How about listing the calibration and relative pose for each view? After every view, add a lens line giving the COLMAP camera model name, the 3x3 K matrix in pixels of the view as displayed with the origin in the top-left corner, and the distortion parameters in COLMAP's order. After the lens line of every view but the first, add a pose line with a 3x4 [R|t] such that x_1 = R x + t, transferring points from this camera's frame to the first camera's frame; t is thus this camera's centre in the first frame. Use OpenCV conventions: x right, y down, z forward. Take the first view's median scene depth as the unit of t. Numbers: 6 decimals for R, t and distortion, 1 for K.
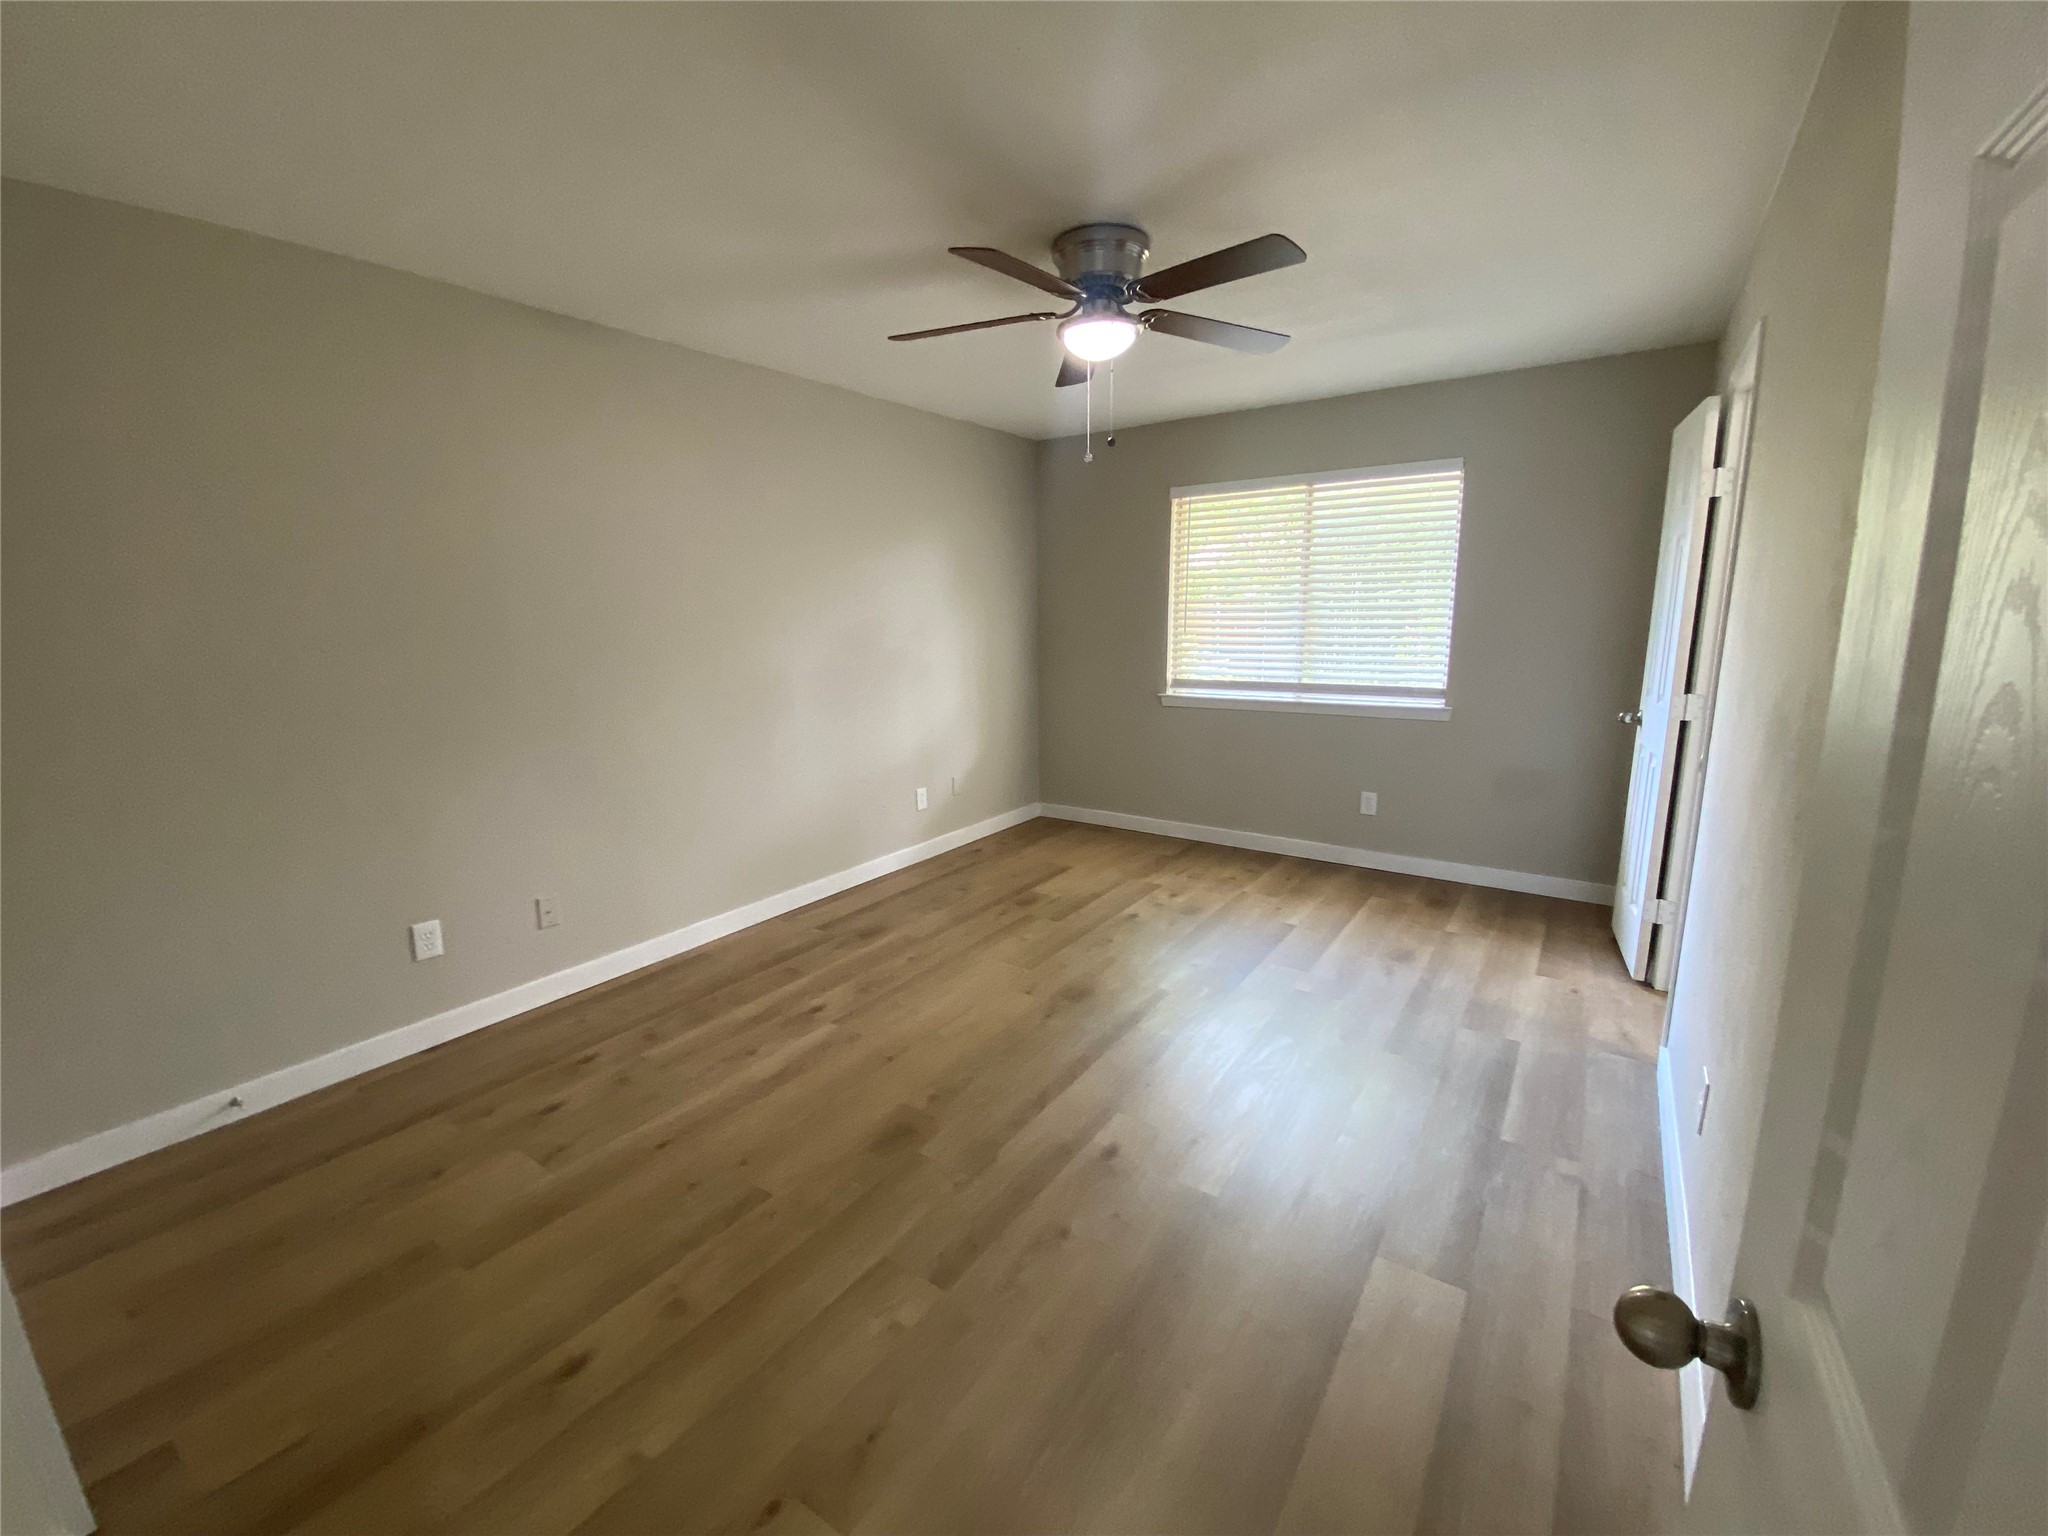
lens RADIAL K [[826.8, 0, 1020.9], [0, 826.8, 766.6], [0, 0, 1]] dist [0.027929, -0.023898]
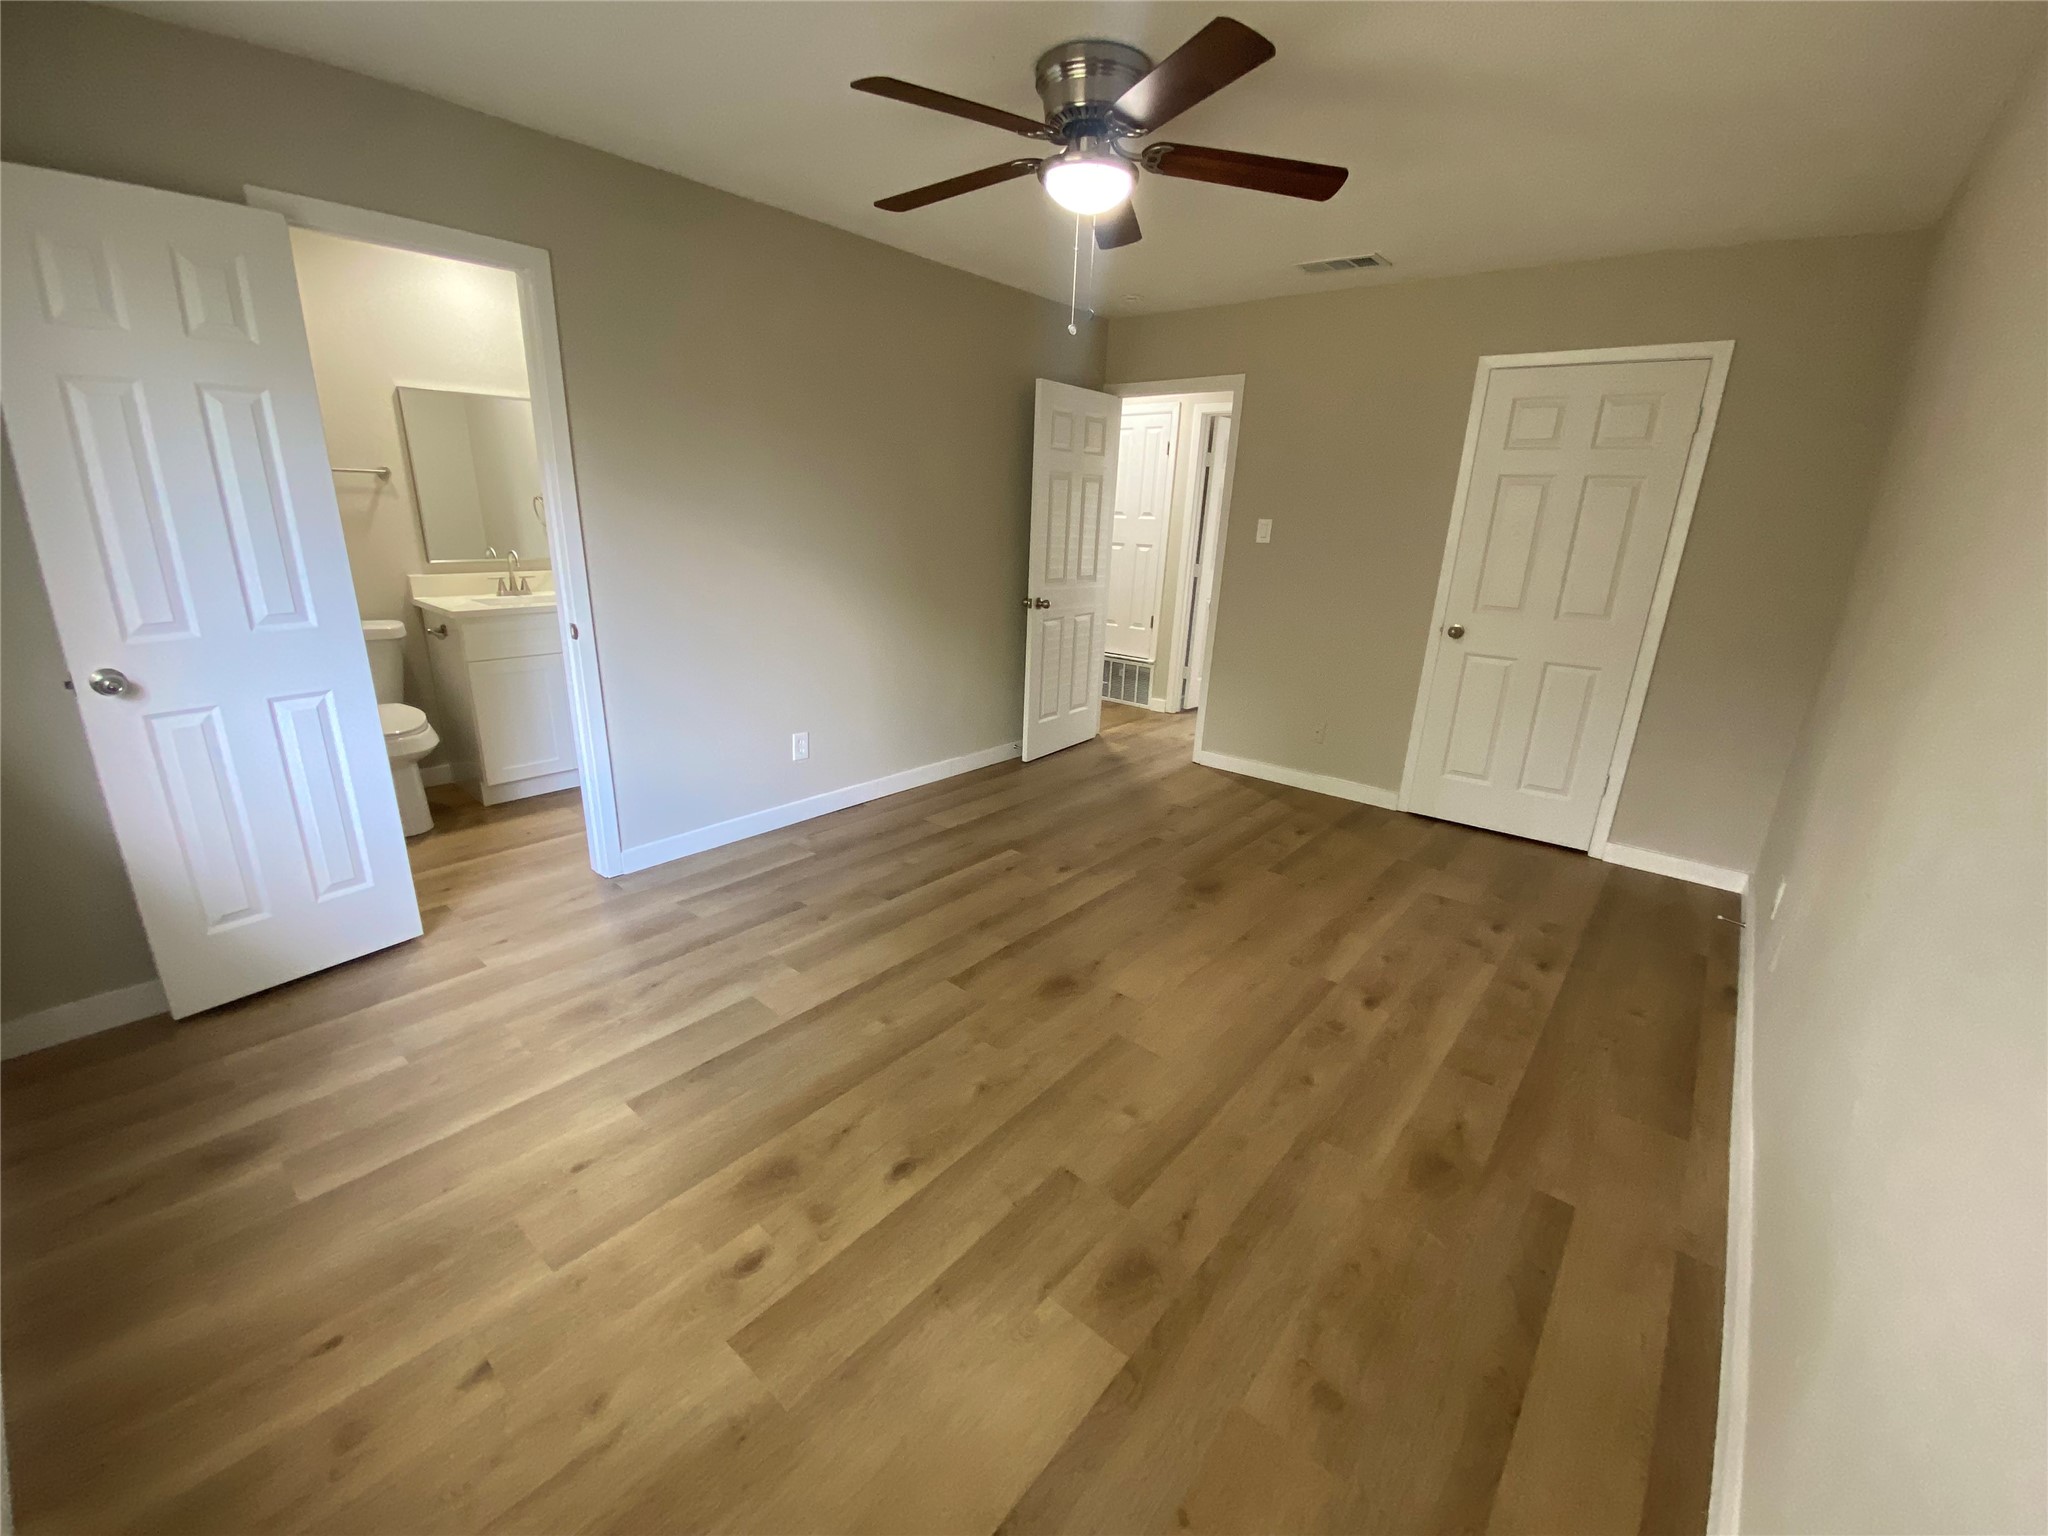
lens RADIAL K [[826.8, 0, 1020.9], [0, 826.8, 766.6], [0, 0, 1]] dist [0.027929, -0.023898]
pose [[-0.995755, -0.044469, 0.080589, 0.038929], [-0.001859, 0.885085, 0.465426, -0.239058], [-0.092025, 0.463301, -0.881410, 1.266864]]
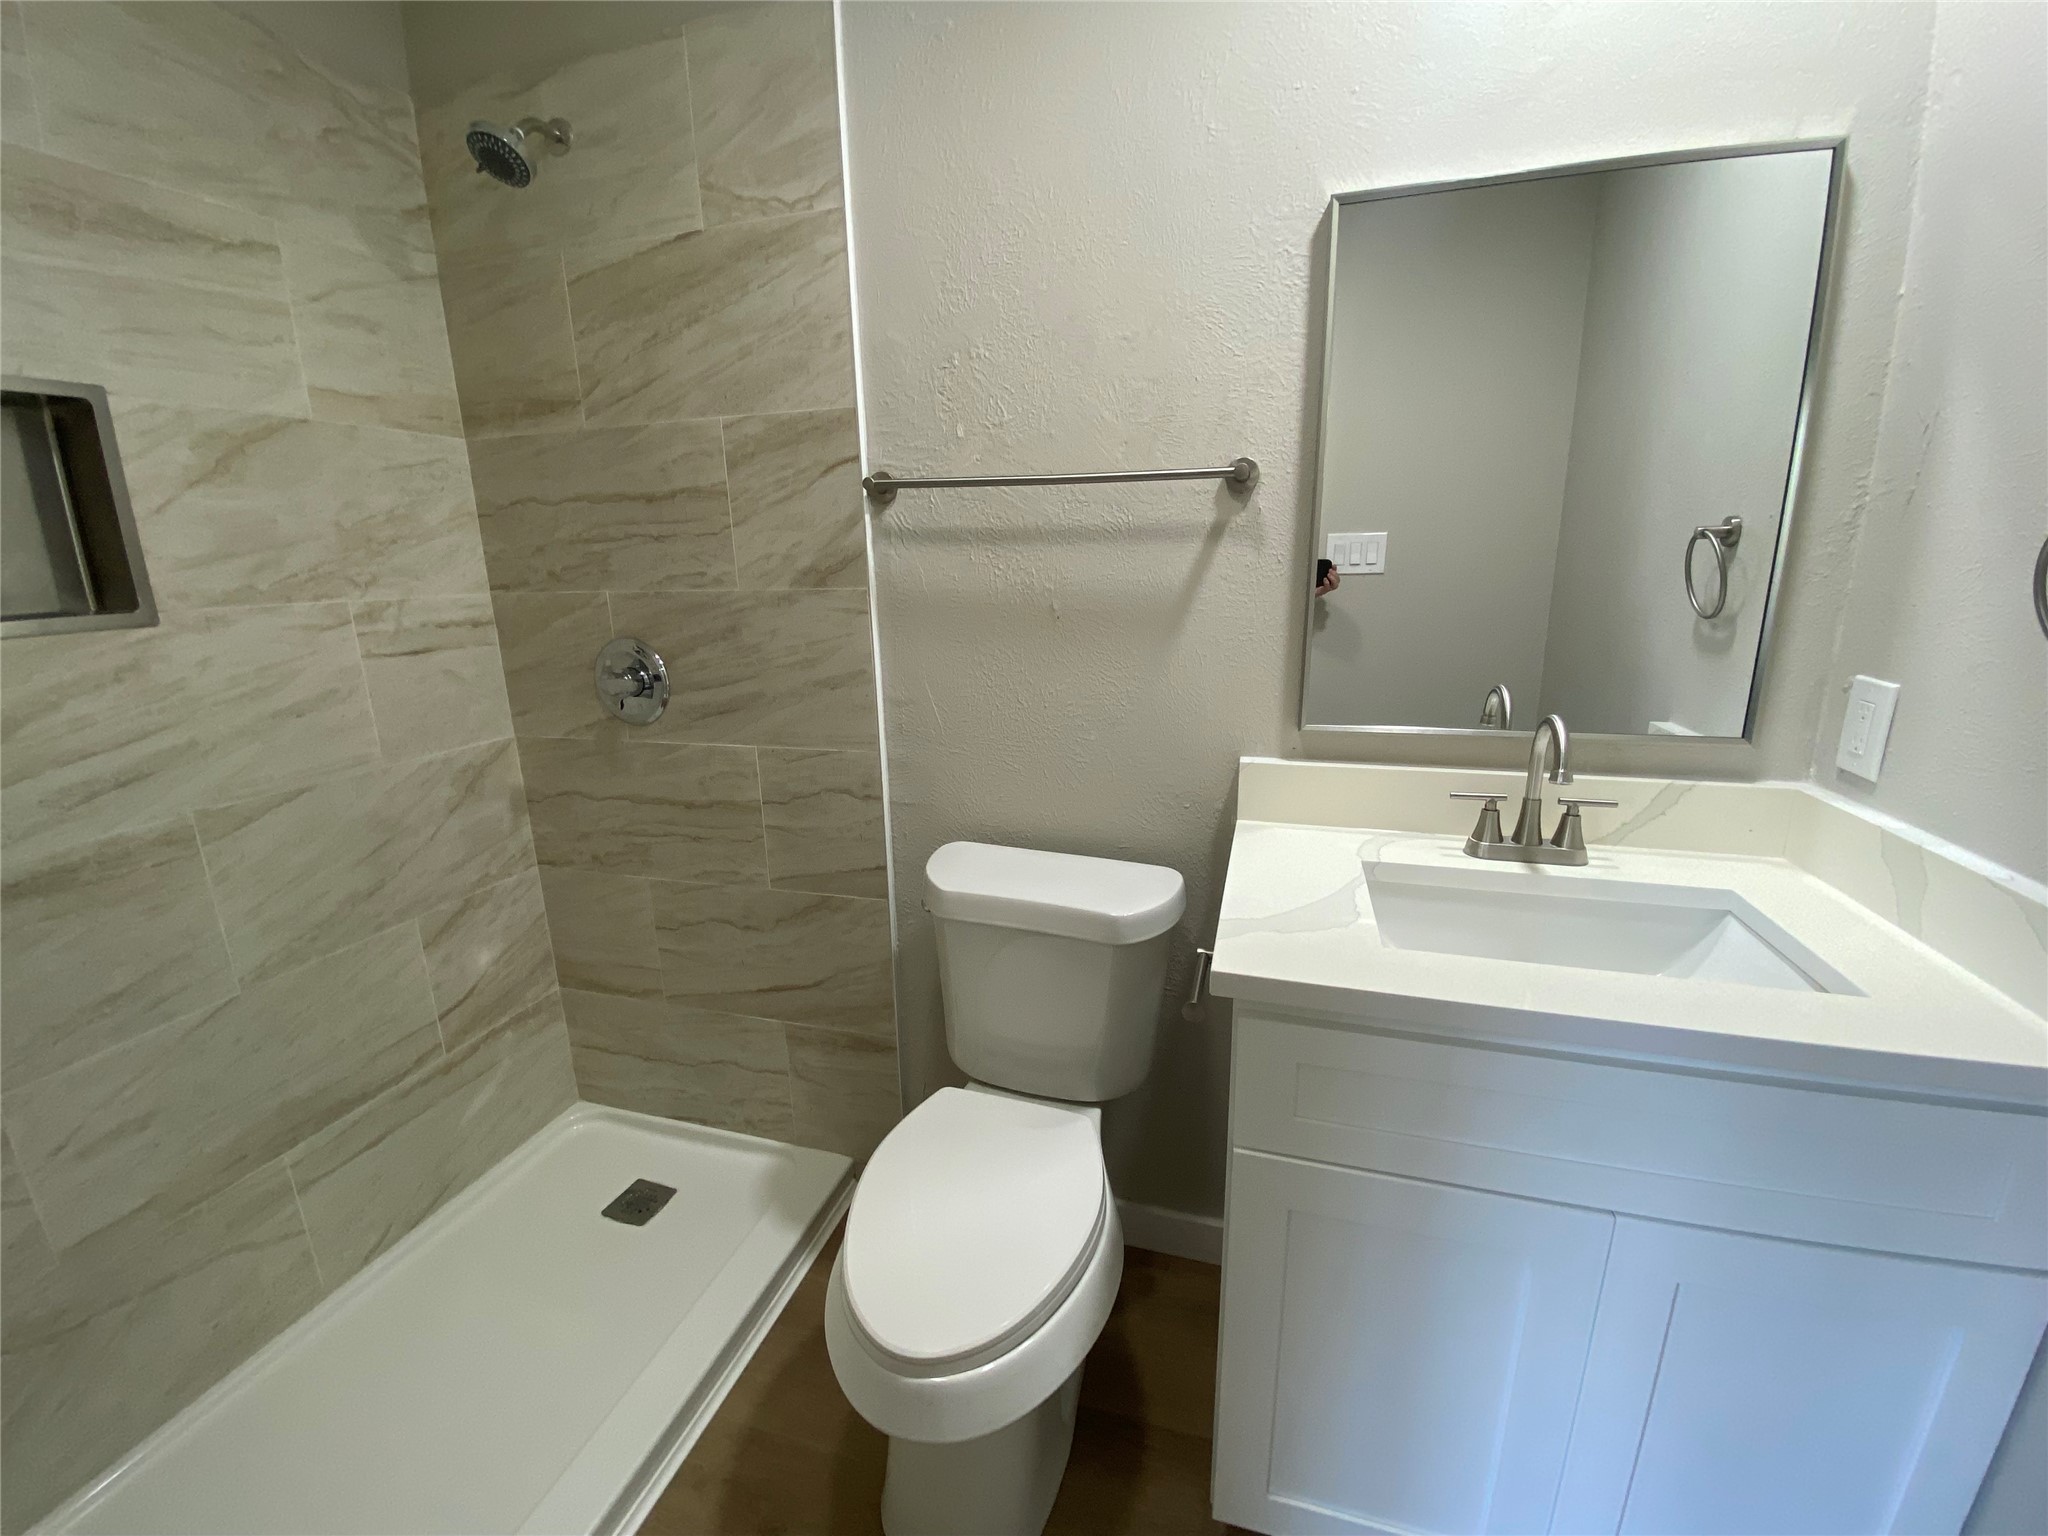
lens RADIAL K [[826.8, 0, 1020.9], [0, 826.8, 766.6], [0, 0, 1]] dist [0.027929, -0.023898]
pose [[-0.323028, -0.216146, 0.921376, 0.541767], [0.188333, 0.939416, 0.286406, -0.098885], [-0.927461, 0.266043, -0.262750, 0.558402]]
